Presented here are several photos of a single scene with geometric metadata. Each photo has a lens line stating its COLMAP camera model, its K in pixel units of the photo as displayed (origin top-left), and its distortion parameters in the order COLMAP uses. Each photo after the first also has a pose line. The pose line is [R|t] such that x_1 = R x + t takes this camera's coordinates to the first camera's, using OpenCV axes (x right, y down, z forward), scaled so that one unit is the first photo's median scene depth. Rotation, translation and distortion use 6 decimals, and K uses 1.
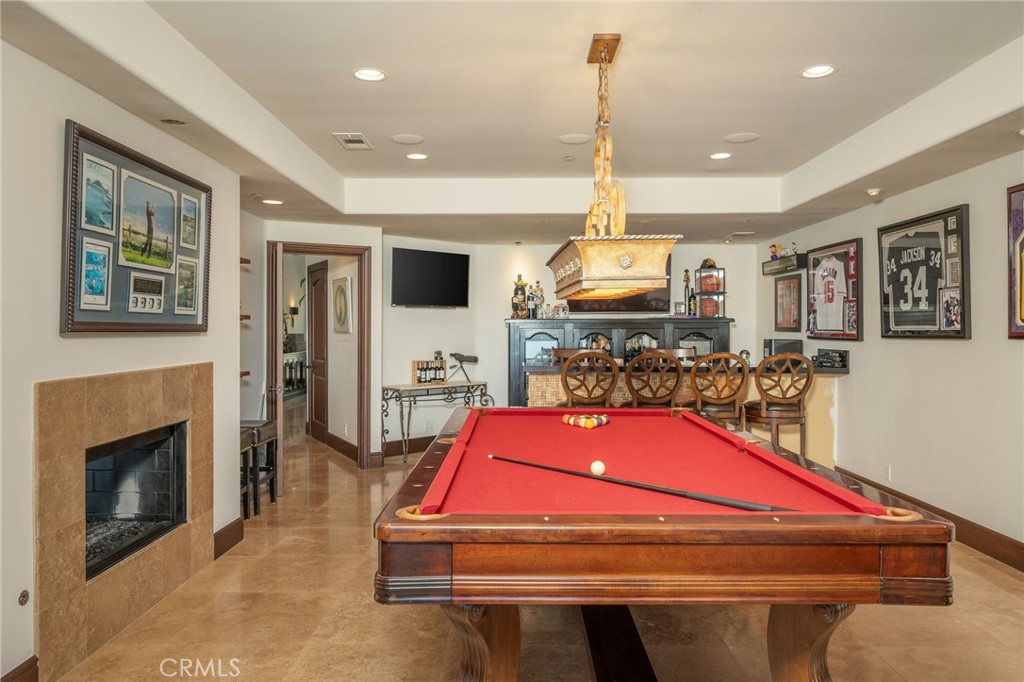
lens RADIAL K [[718.4, 0, 512.0], [0, 718.4, 341.0], [0, 0, 1]] dist [-0.001467, -0.000881]
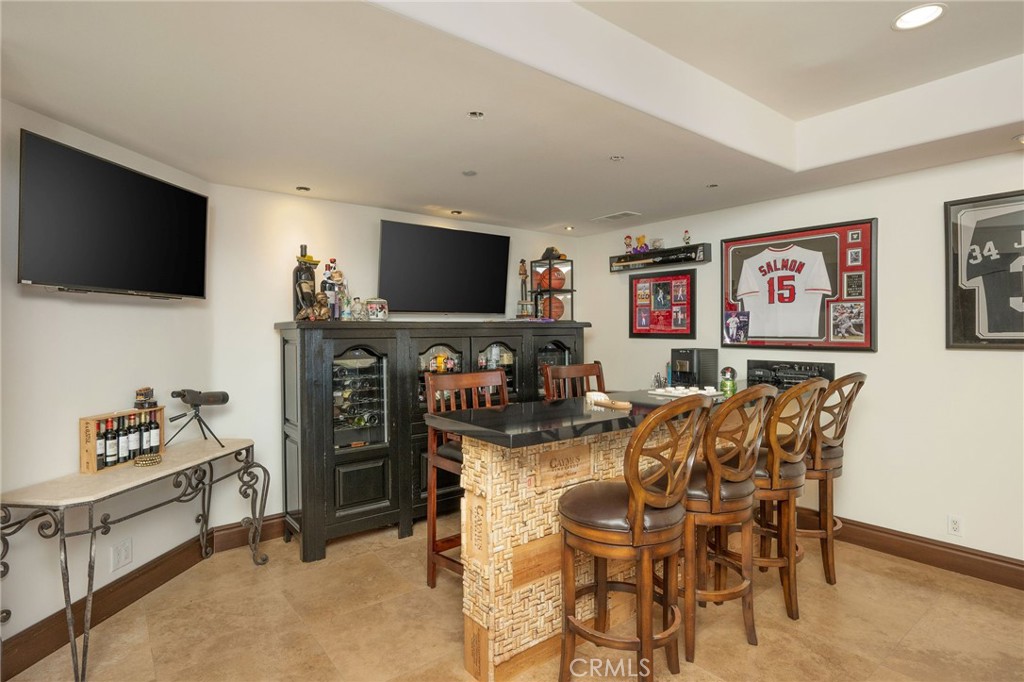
lens RADIAL K [[524.5, 0, 512.0], [0, 524.5, 341.0], [0, 0, 1]] dist [0.000705, -0.000285]
pose [[0.779374, -0.017750, 0.626308, -0.127970], [0.015945, 0.999837, 0.008495, -0.016231], [-0.626357, 0.003366, 0.779529, 0.577133]]
